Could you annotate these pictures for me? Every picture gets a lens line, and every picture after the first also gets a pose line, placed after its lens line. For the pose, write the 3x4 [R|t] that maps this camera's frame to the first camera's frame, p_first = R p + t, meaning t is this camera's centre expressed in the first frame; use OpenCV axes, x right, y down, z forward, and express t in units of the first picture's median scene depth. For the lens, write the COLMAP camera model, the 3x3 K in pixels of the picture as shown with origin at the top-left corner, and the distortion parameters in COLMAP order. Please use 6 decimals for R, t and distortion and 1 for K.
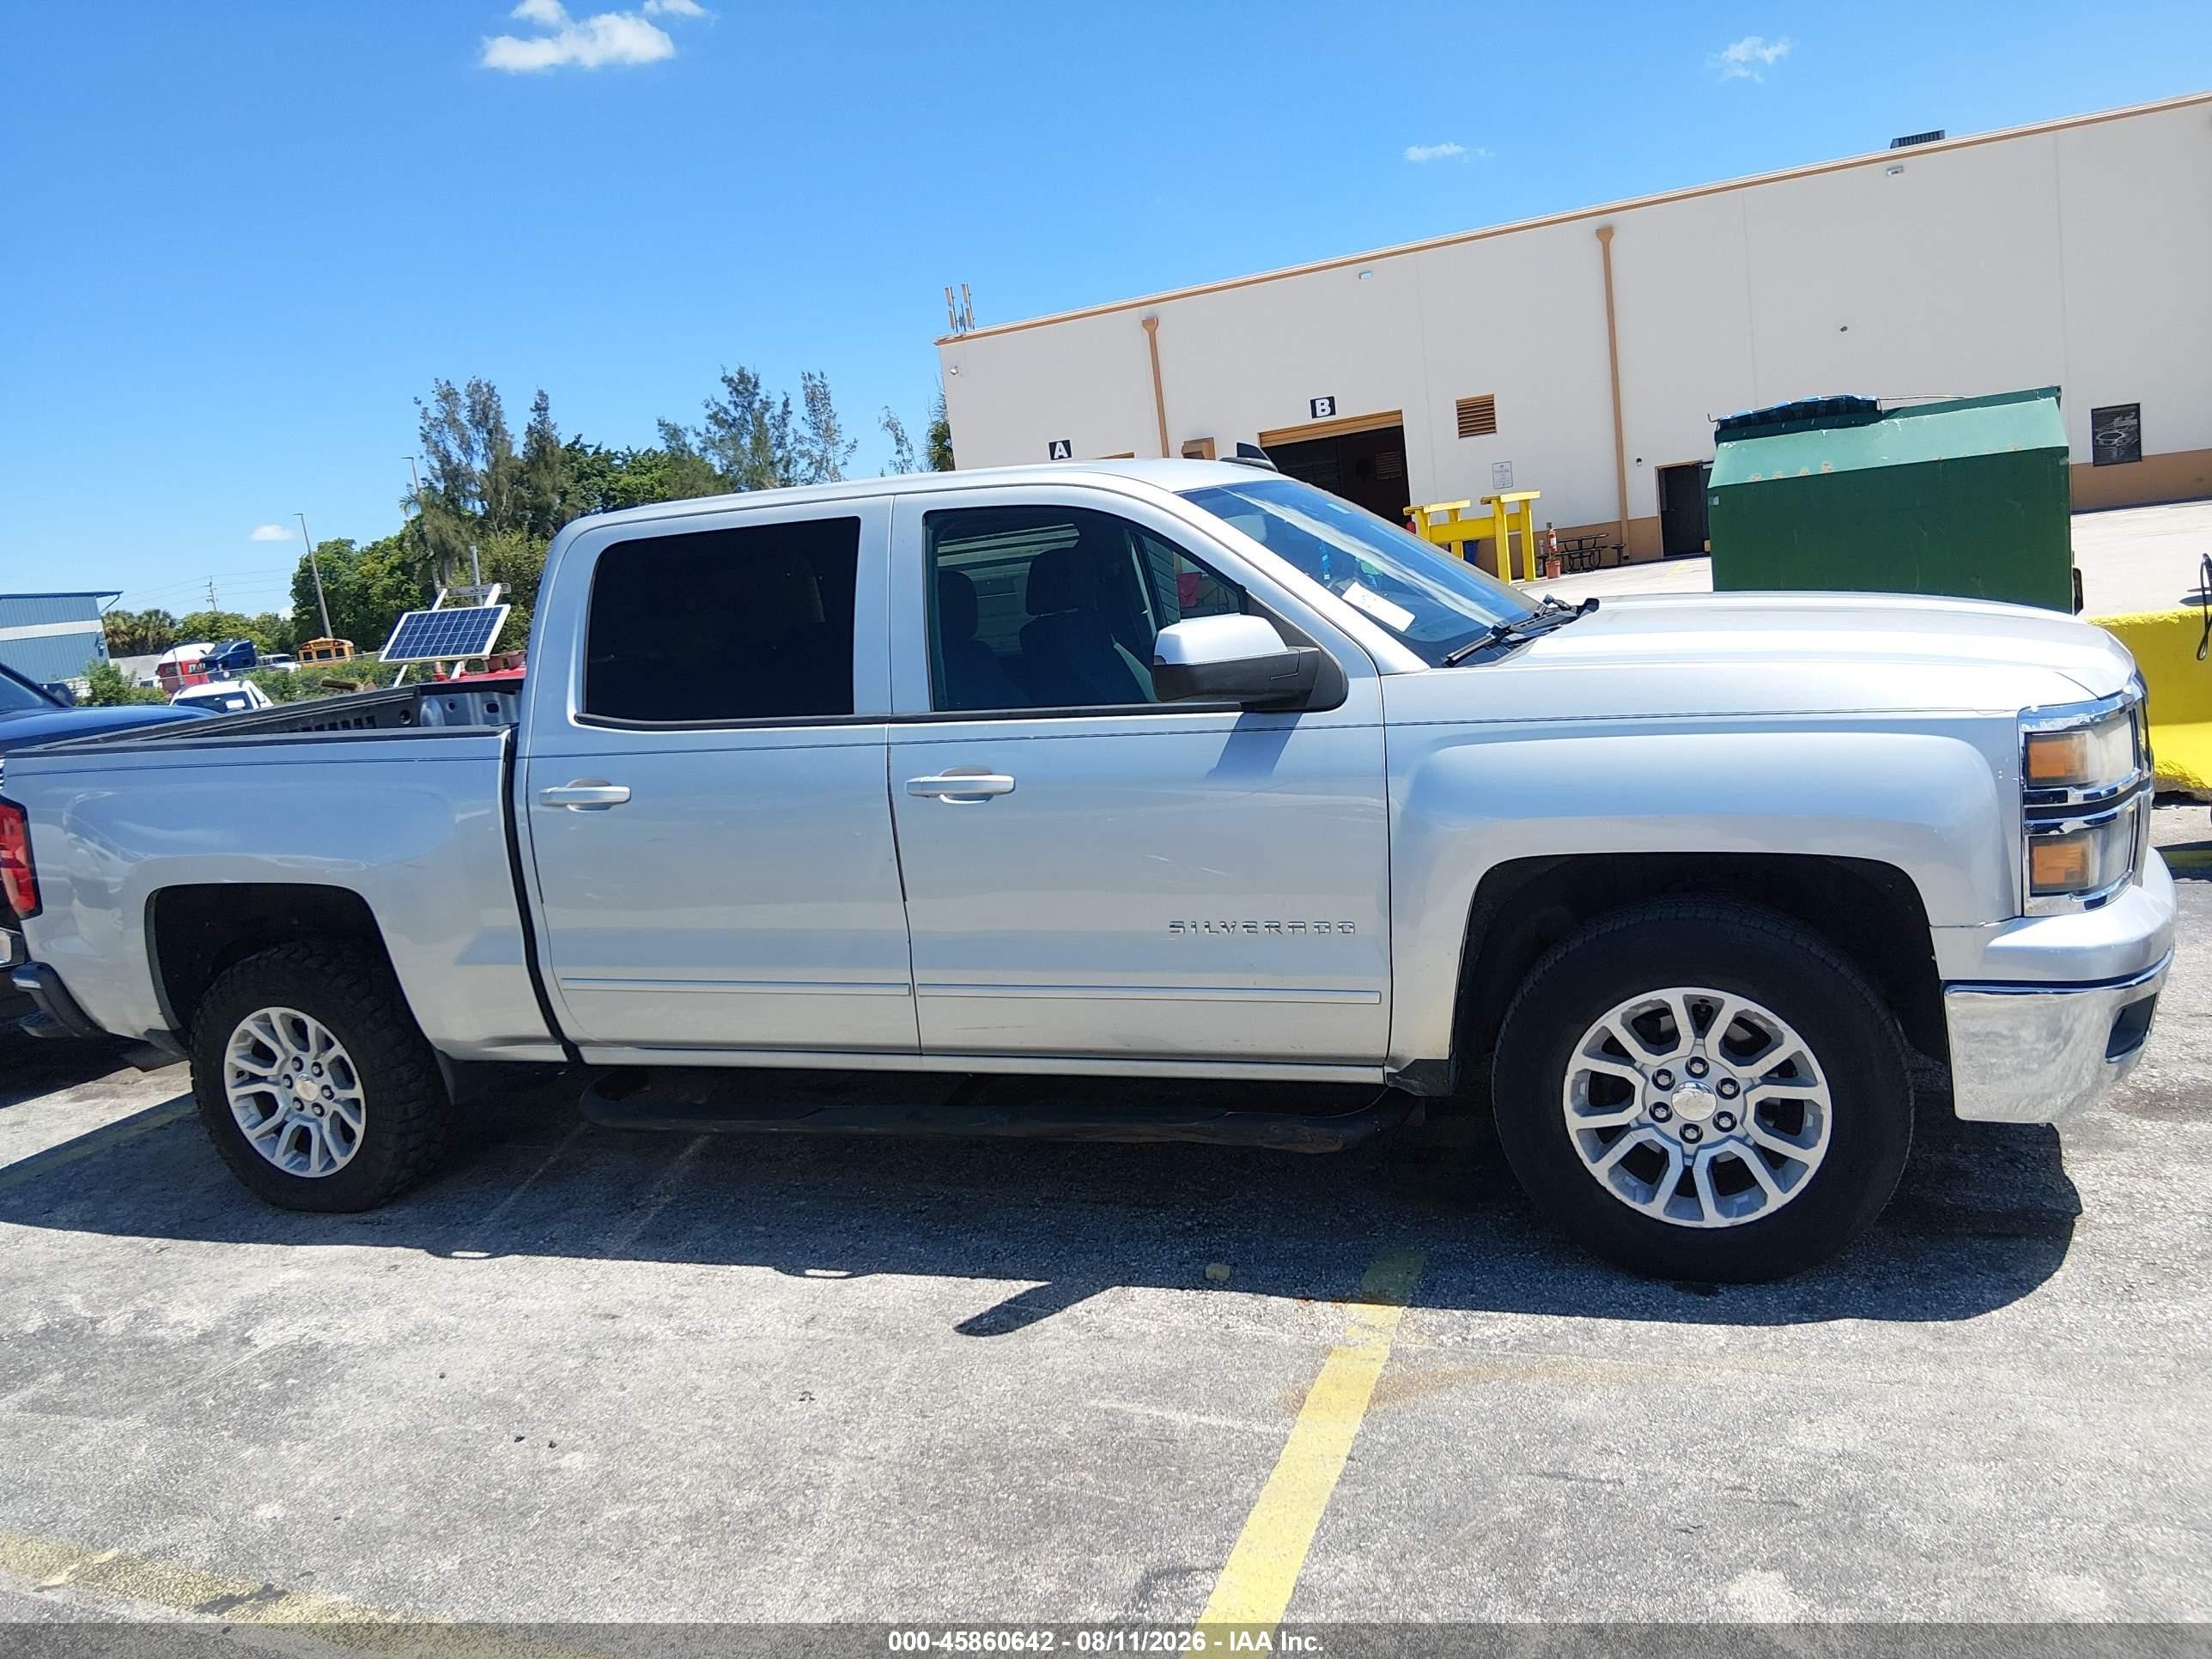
lens RADIAL K [[1704.6, 0, 1104.7], [0, 1704.6, 687.4], [0, 0, 1]] dist [0.099506, -0.145173]
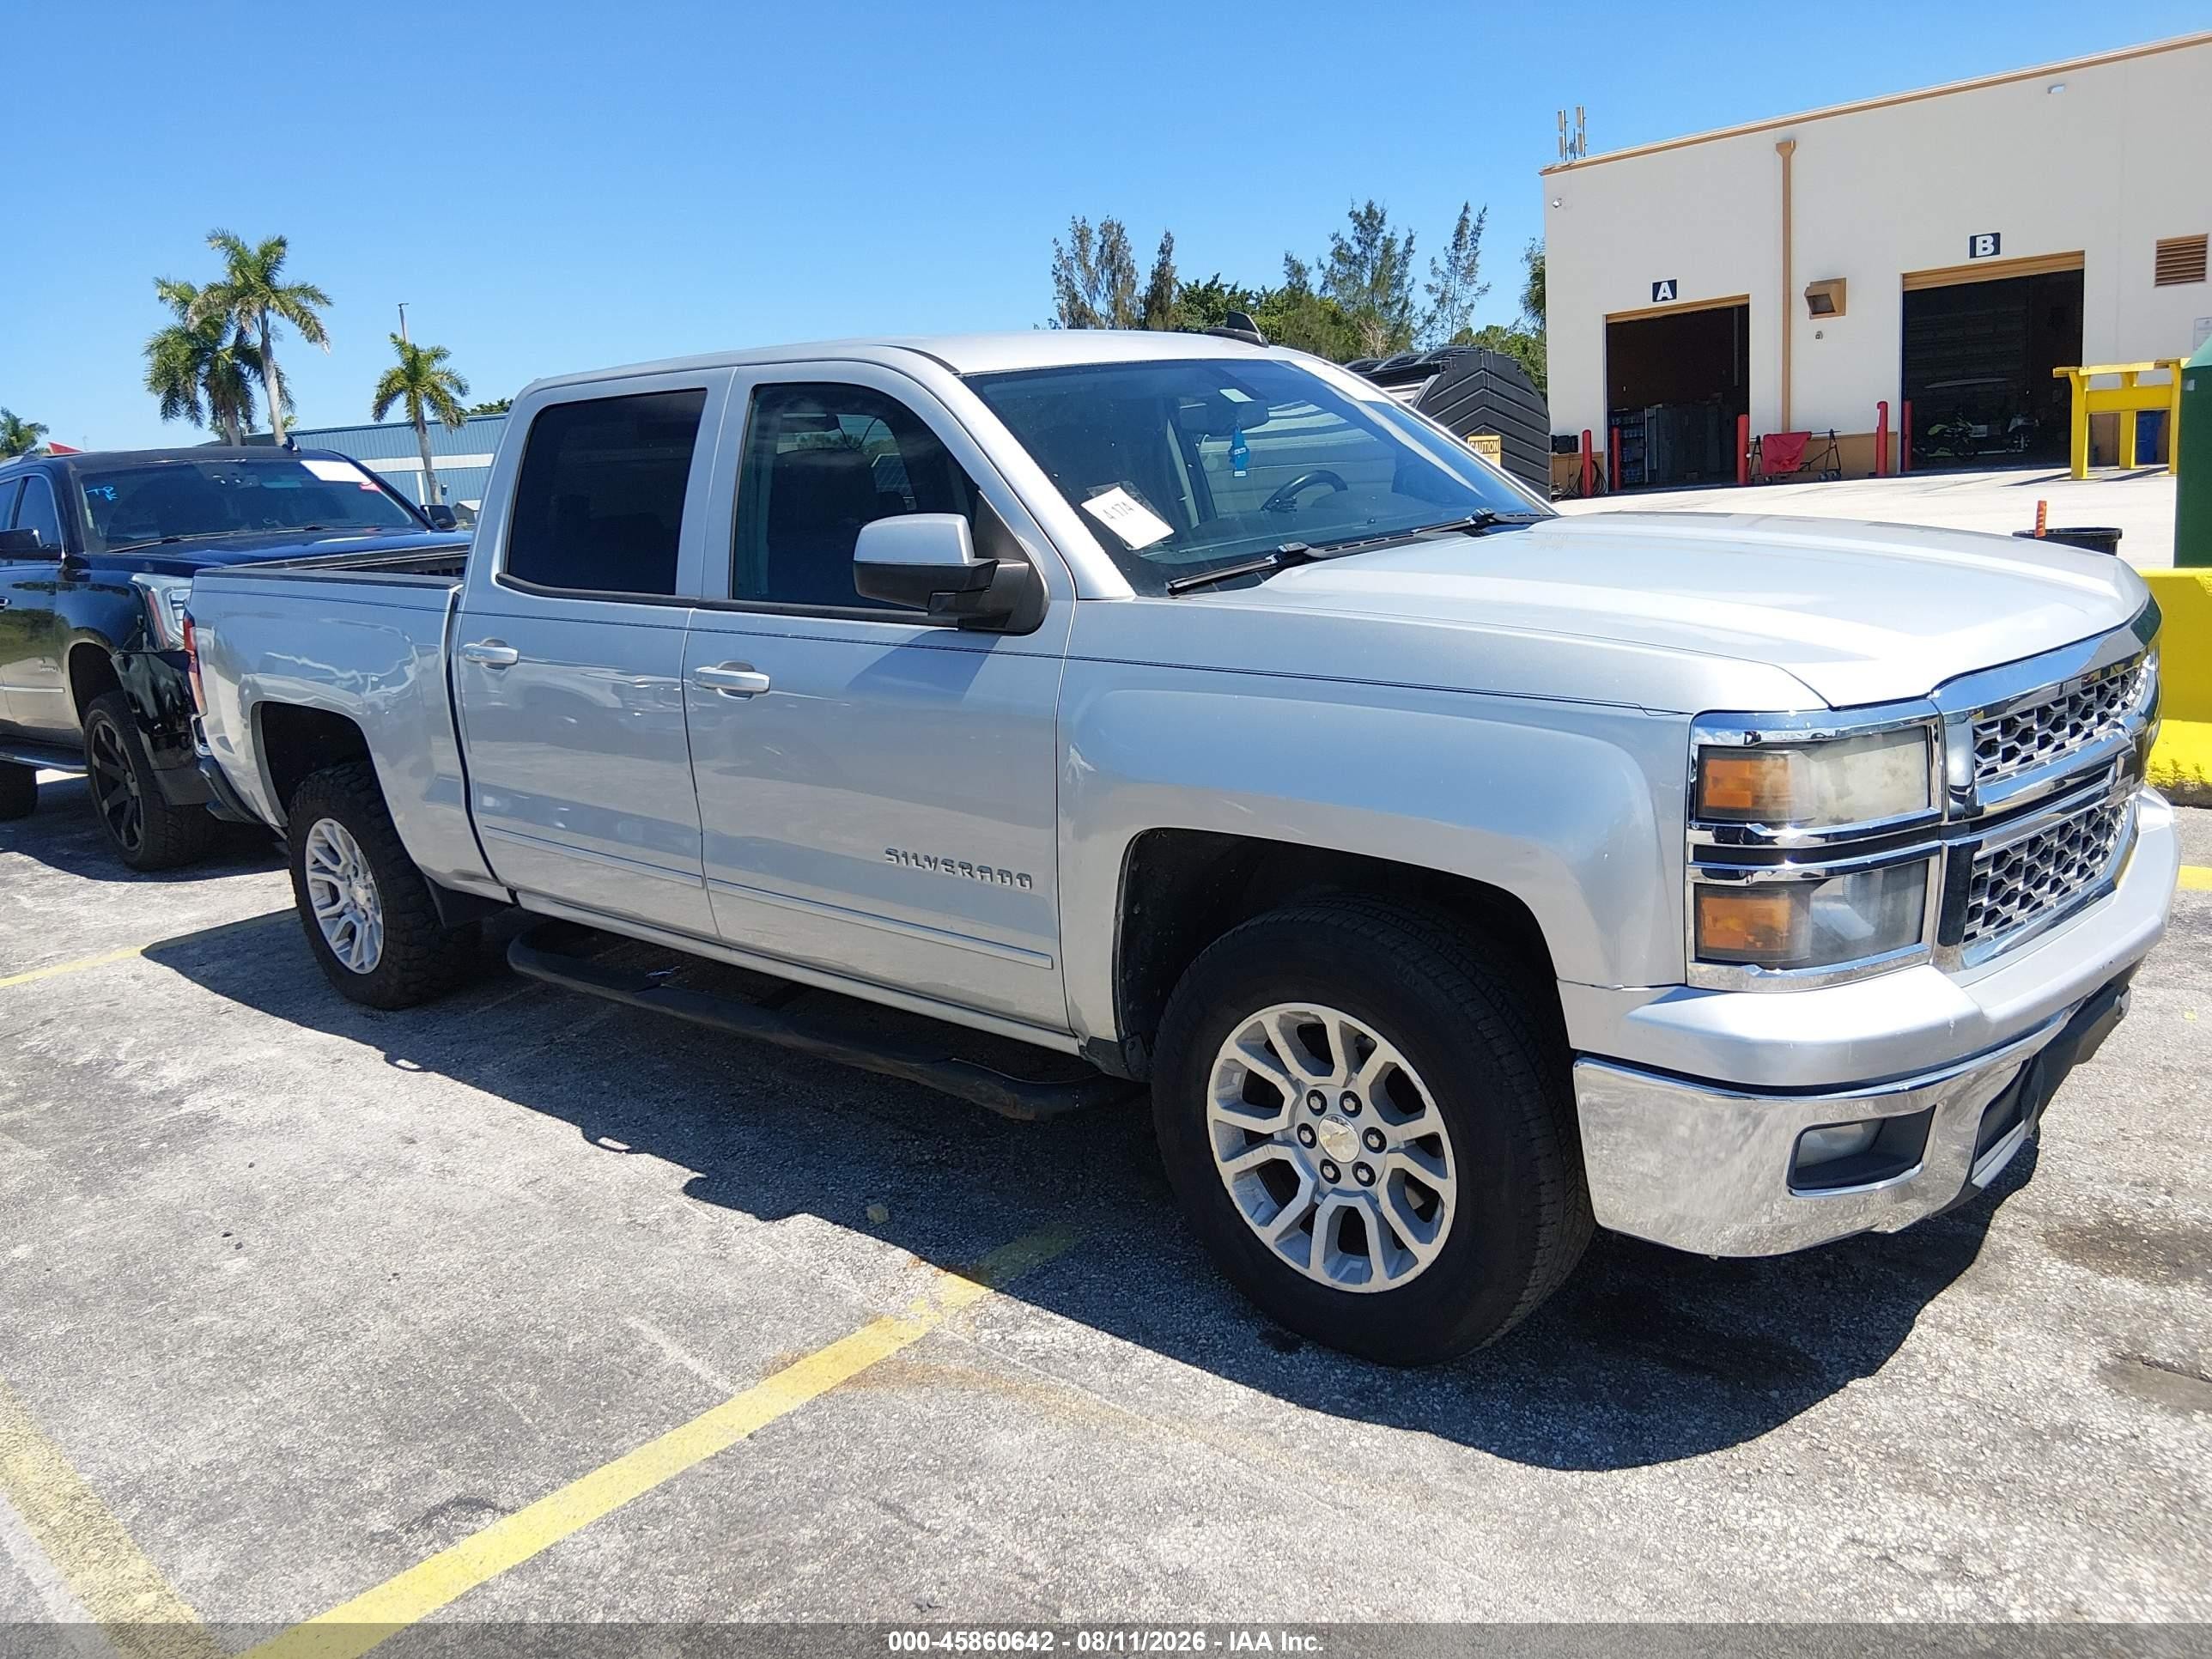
lens RADIAL K [[1709.2, 0, 1098.9], [0, 1709.2, 833.5], [0, 0, 1]] dist [0.120227, -0.226938]
pose [[0.927703, 0.118349, -0.354062, 0.487541], [-0.054106, 0.981030, 0.186152, -0.052234], [0.369377, -0.153537, 0.916508, 0.197715]]
